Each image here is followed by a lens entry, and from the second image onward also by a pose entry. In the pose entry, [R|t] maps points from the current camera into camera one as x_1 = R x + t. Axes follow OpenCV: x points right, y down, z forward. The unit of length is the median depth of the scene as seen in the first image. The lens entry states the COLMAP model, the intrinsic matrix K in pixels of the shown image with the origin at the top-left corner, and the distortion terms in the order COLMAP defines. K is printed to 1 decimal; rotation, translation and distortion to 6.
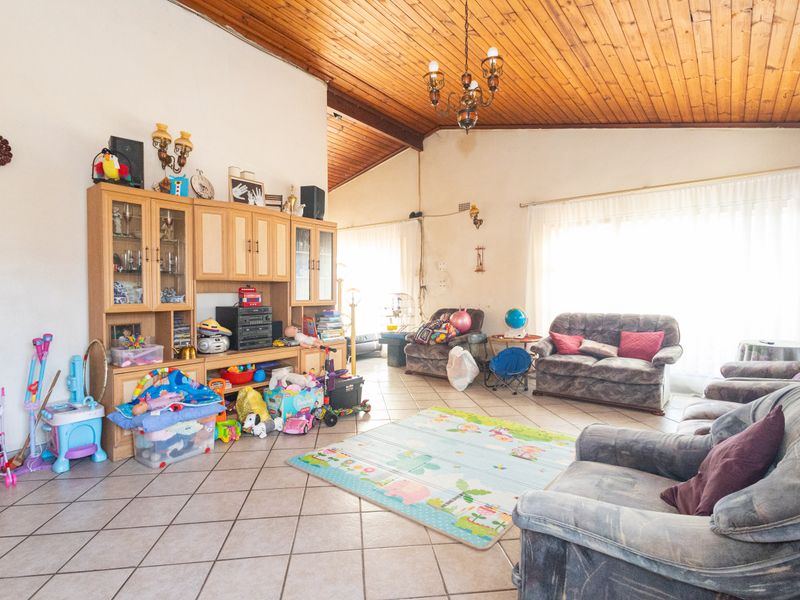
lens RADIAL K [[413.7, 0, 395.4], [0, 413.7, 300.8], [0, 0, 1]] dist [0.011997, 0.000776]
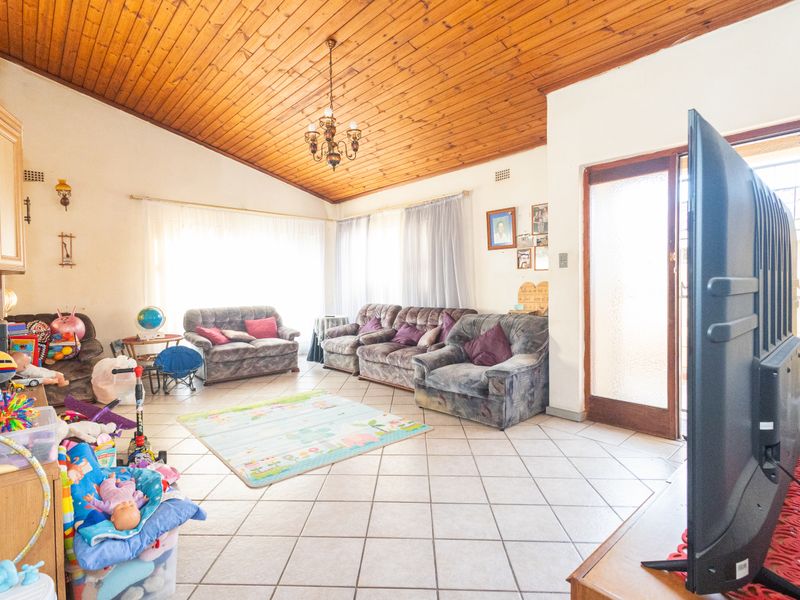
lens RADIAL K [[413.7, 0, 398.1], [0, 413.7, 295.8], [0, 0, 1]] dist [0.011997, 0.000776]
pose [[0.159697, -0.023804, 0.986879, -0.814900], [0.032033, 0.999308, 0.018920, -0.012340], [-0.986646, 0.028591, 0.160349, 0.430557]]
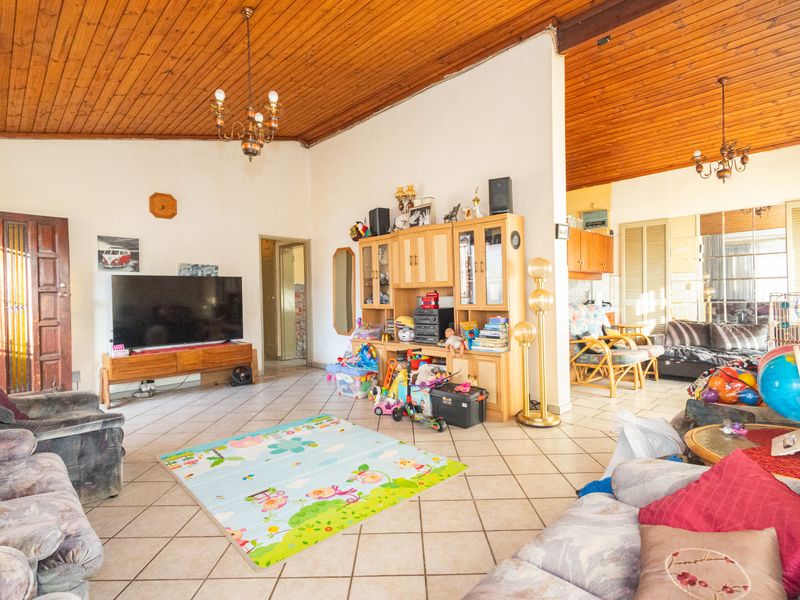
lens RADIAL K [[413.7, 0, 399.8], [0, 413.7, 298.8], [0, 0, 1]] dist [0.011997, 0.000776]
pose [[-0.124812, 0.012323, -0.992104, 0.894827], [0.000951, 0.999924, 0.012301, -0.030593], [0.992180, 0.000592, -0.124814, 1.114050]]
